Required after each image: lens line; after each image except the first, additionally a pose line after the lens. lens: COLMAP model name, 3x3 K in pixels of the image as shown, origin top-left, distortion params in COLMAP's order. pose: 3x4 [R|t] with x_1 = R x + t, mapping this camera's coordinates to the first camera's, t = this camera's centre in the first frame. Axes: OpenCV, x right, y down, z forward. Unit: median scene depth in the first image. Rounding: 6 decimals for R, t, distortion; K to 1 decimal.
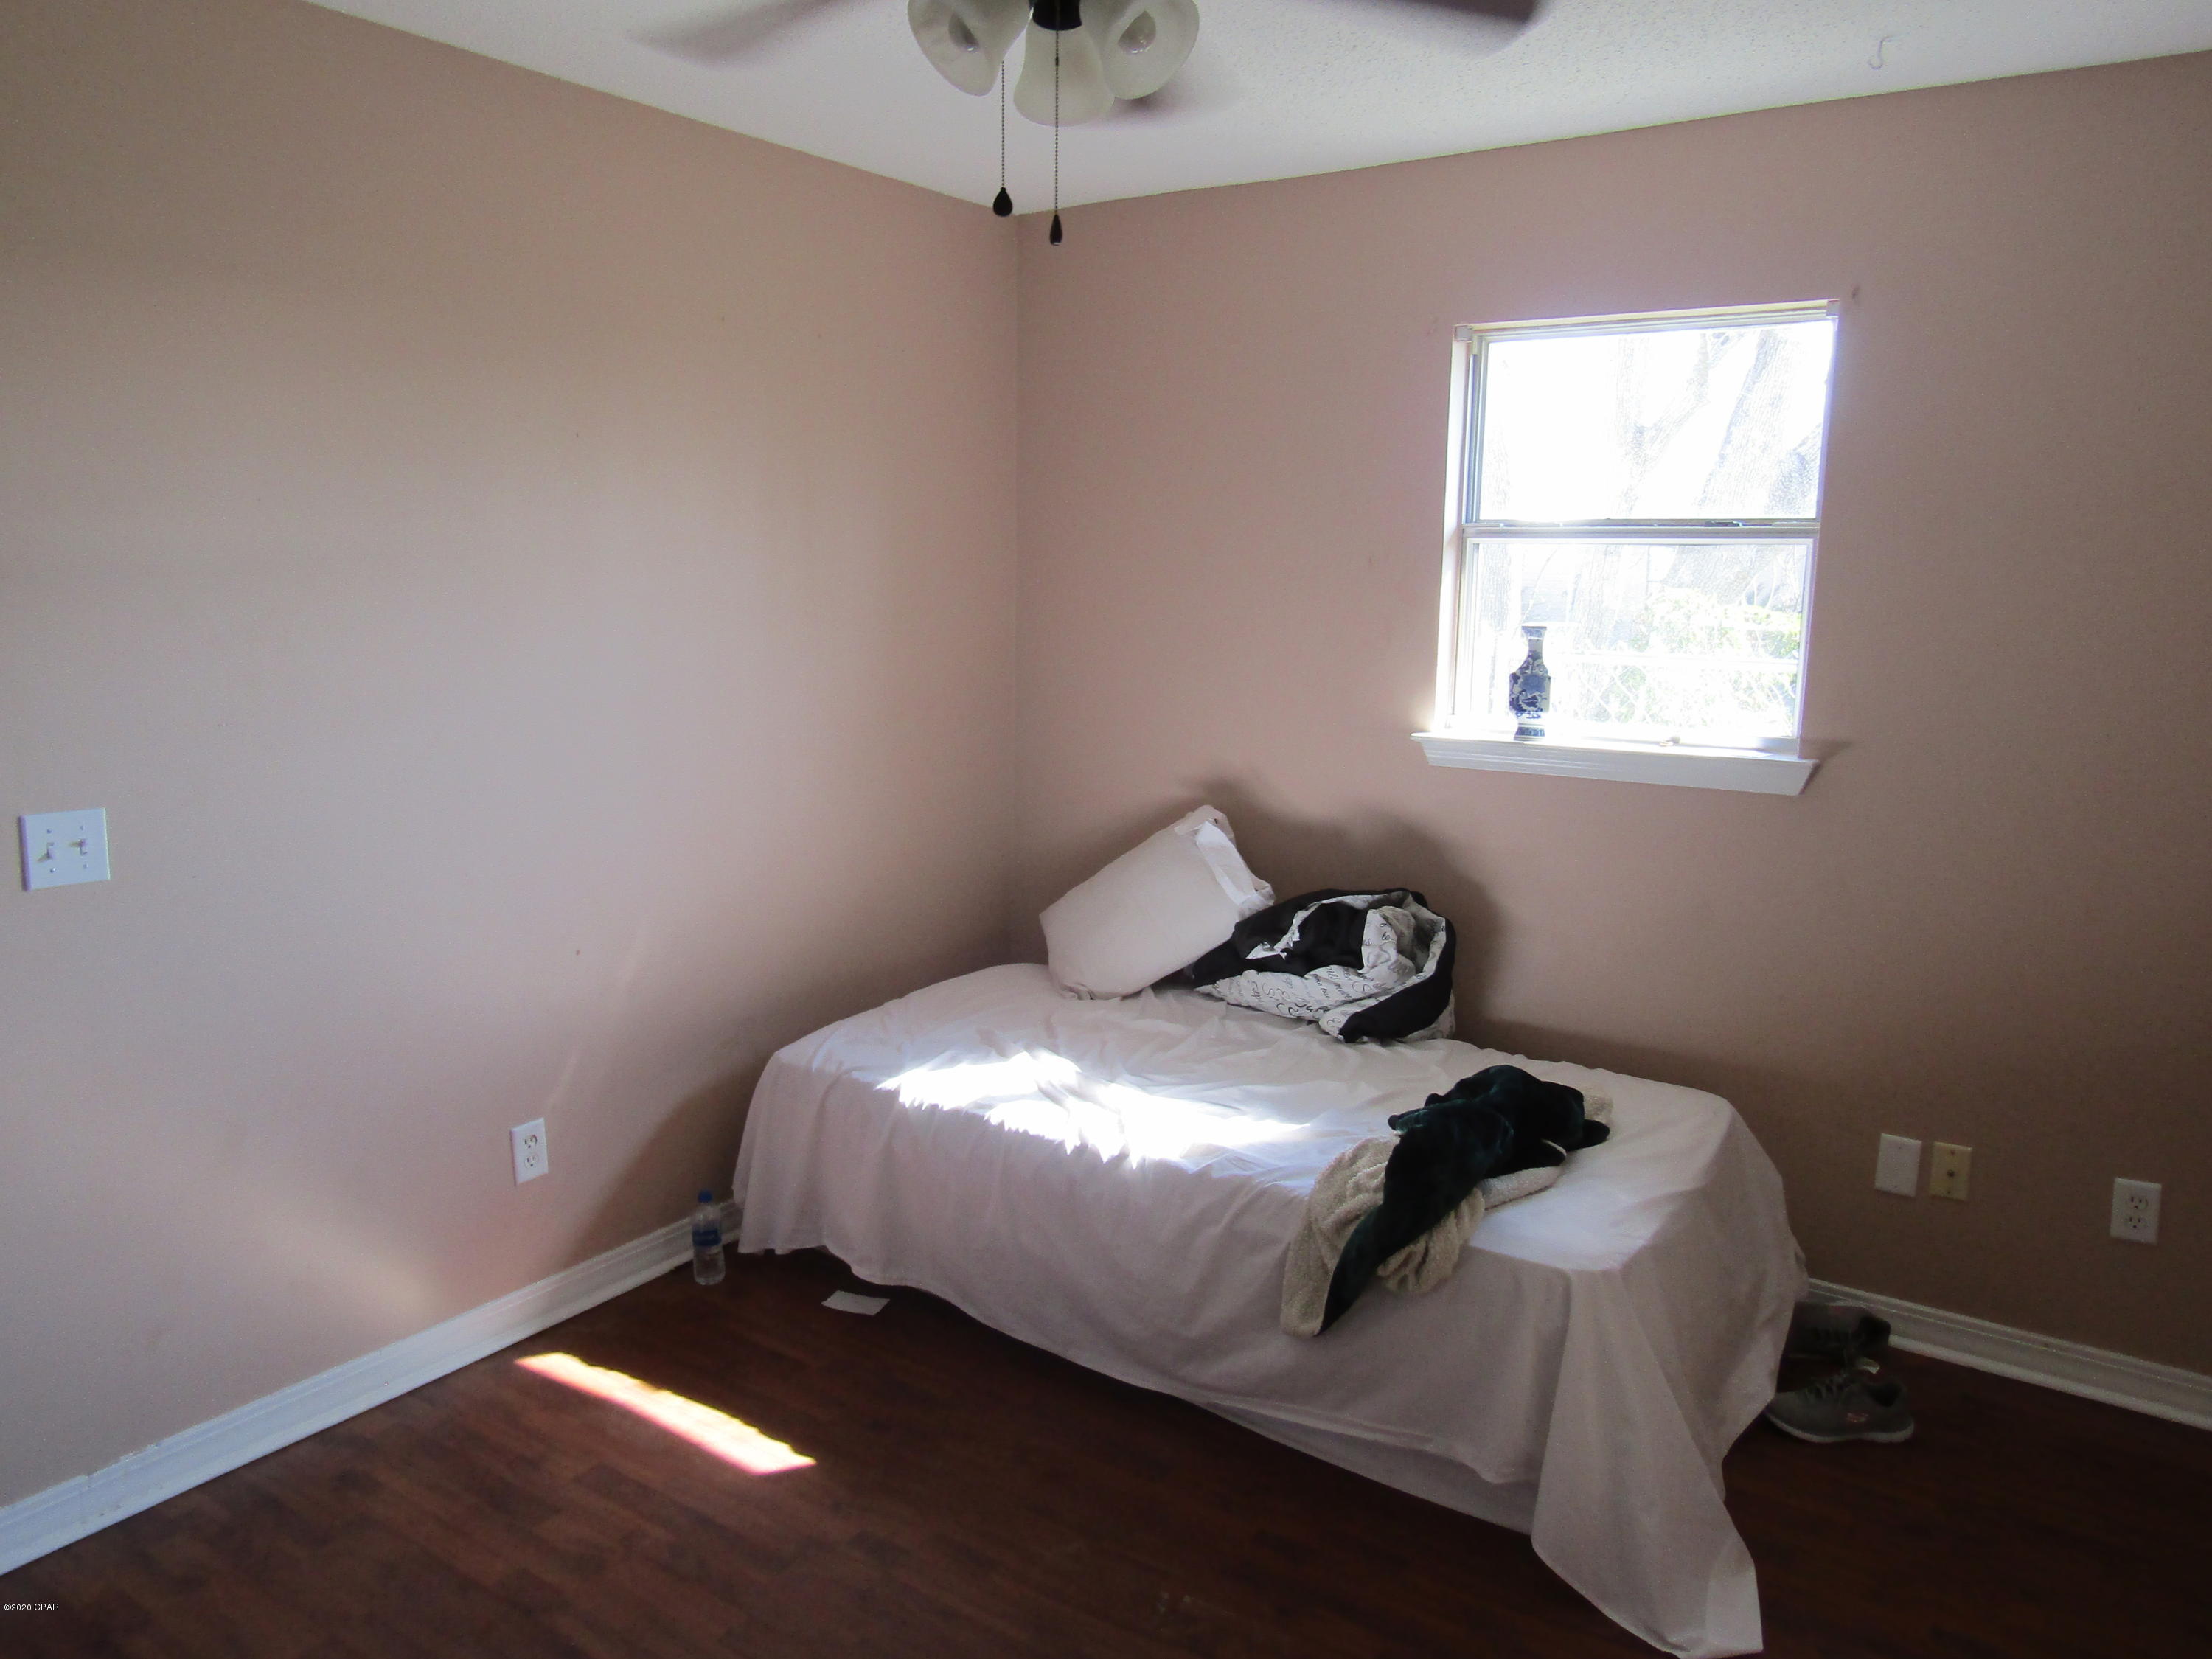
lens RADIAL K [[1576.2, 0, 1097.8], [0, 1576.2, 828.8], [0, 0, 1]] dist [-0.004346, 0.000303]
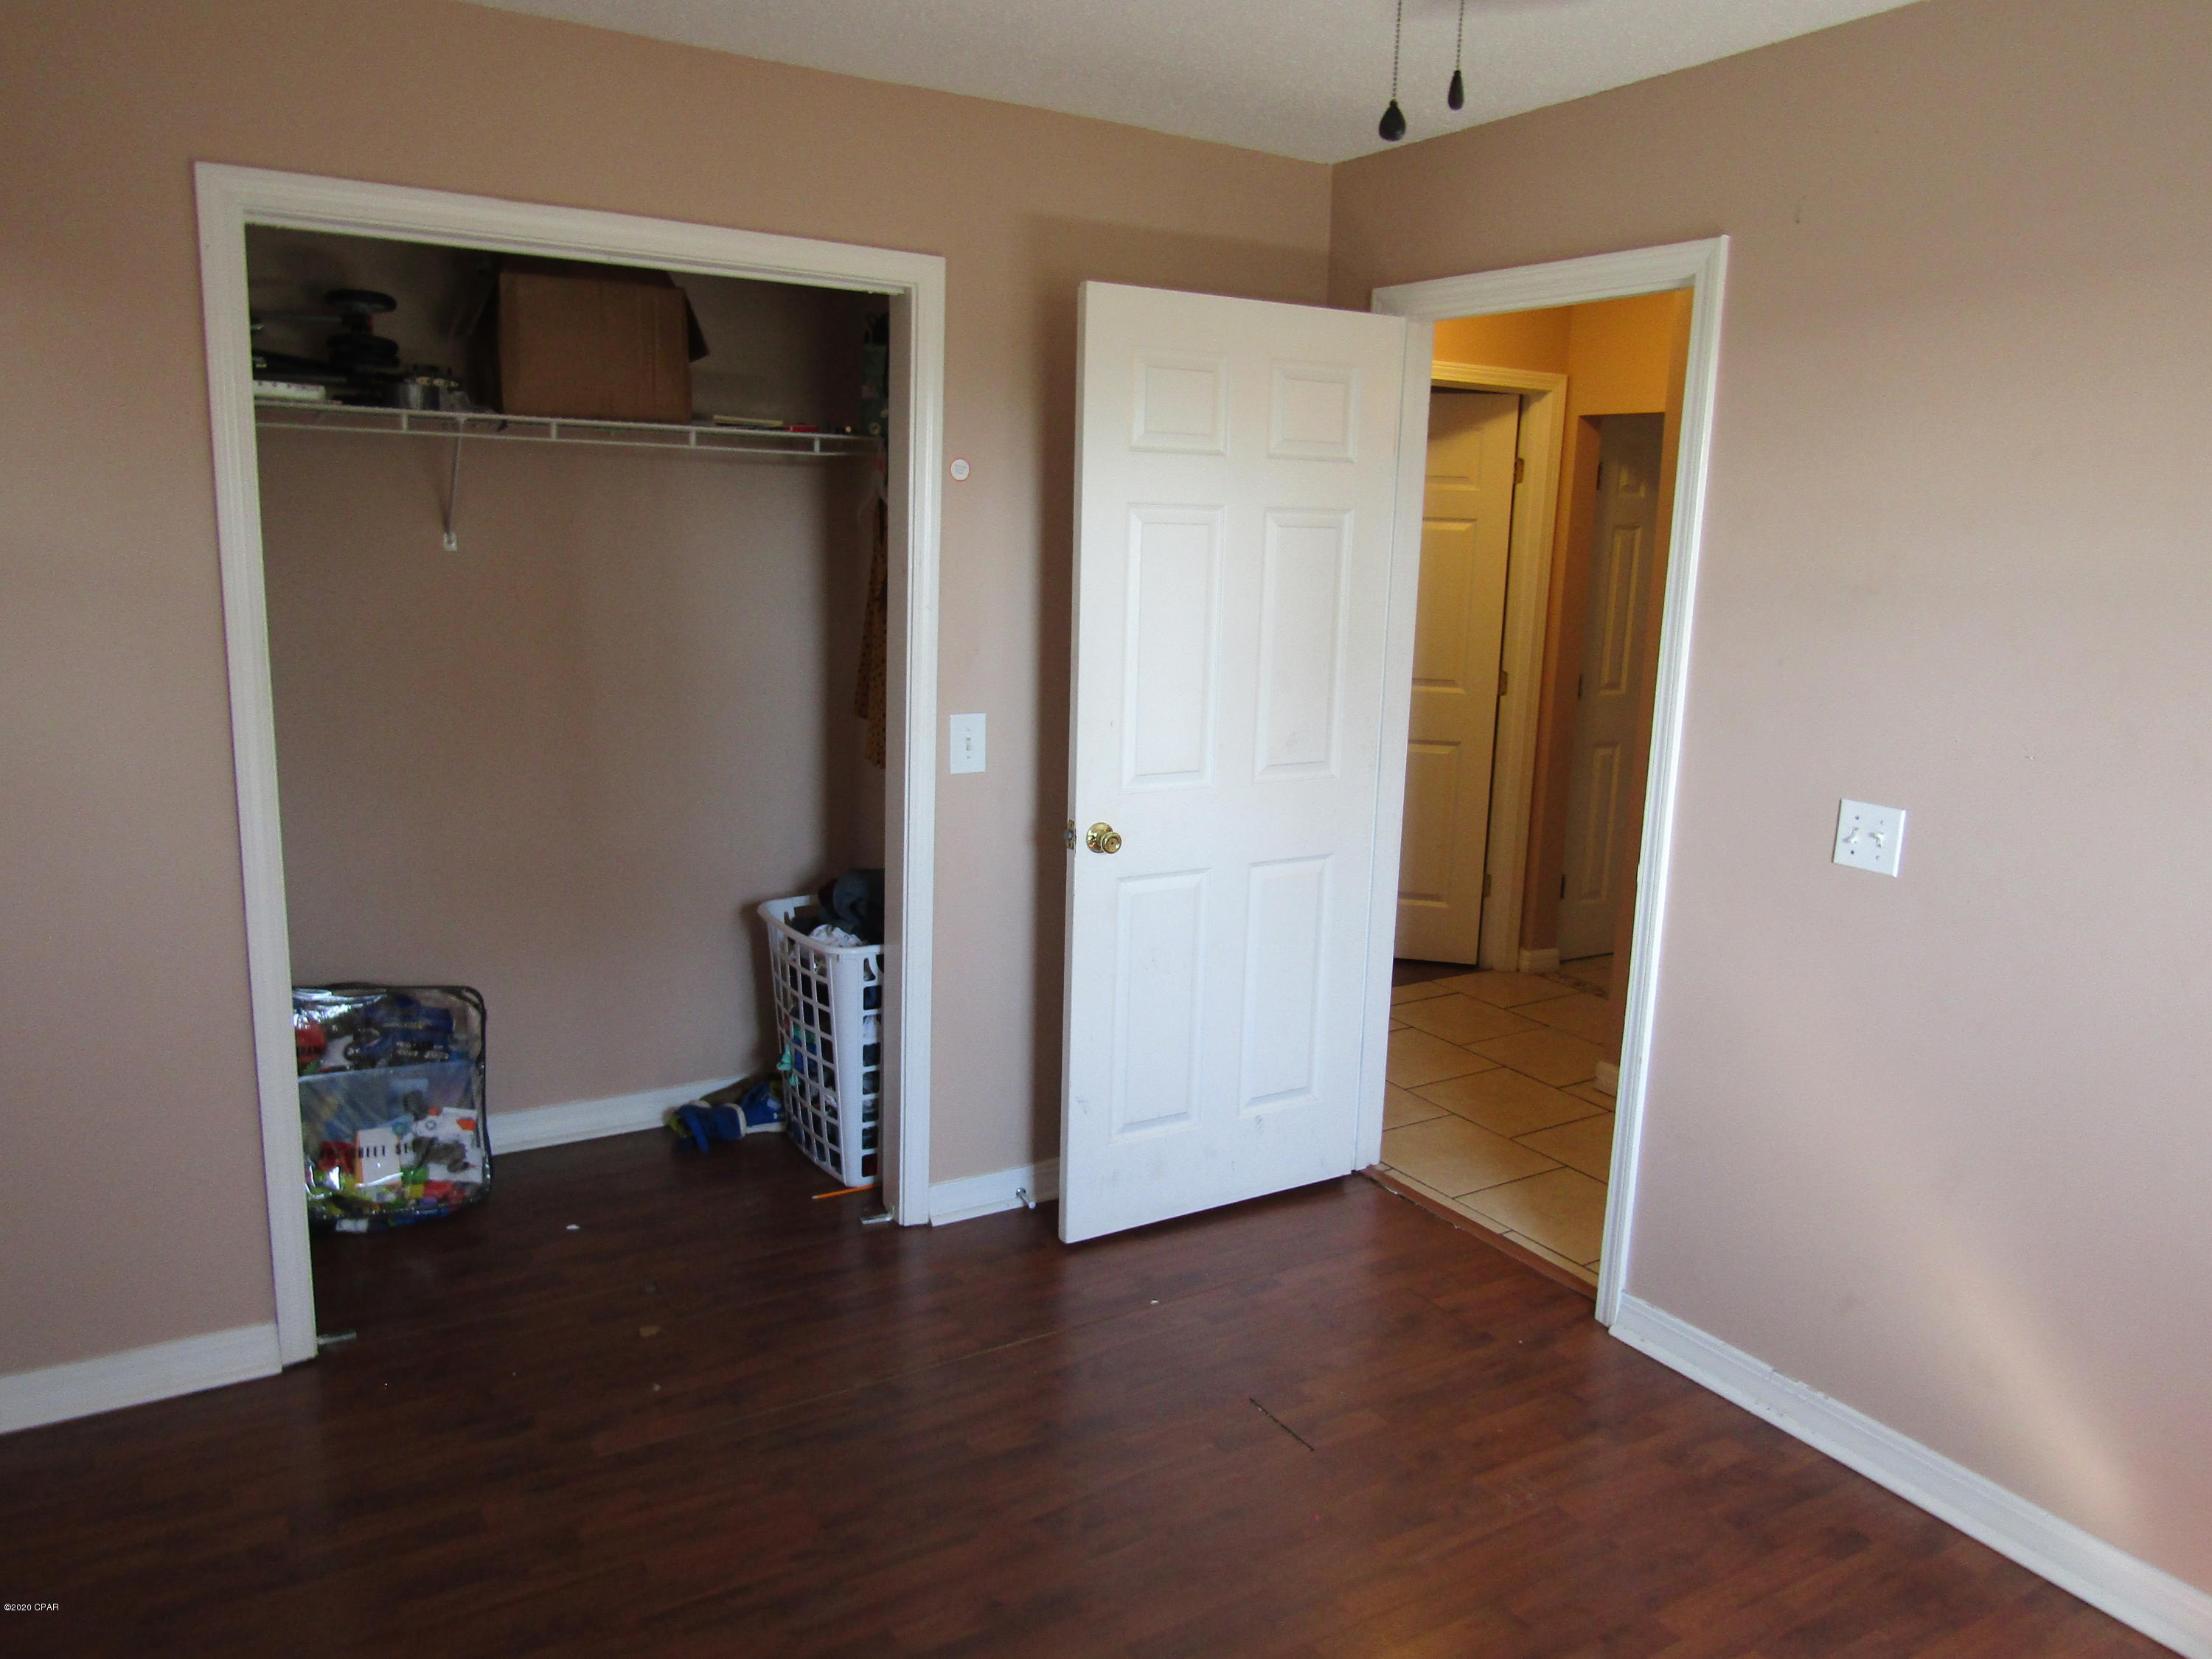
lens RADIAL K [[1576.2, 0, 1097.8], [0, 1576.2, 828.8], [0, 0, 1]] dist [-0.004346, 0.000303]
pose [[-0.412718, 0.144988, -0.899246, 0.559226], [-0.184806, 0.953387, 0.238536, -0.155394], [0.891914, 0.264634, -0.366685, 0.905205]]
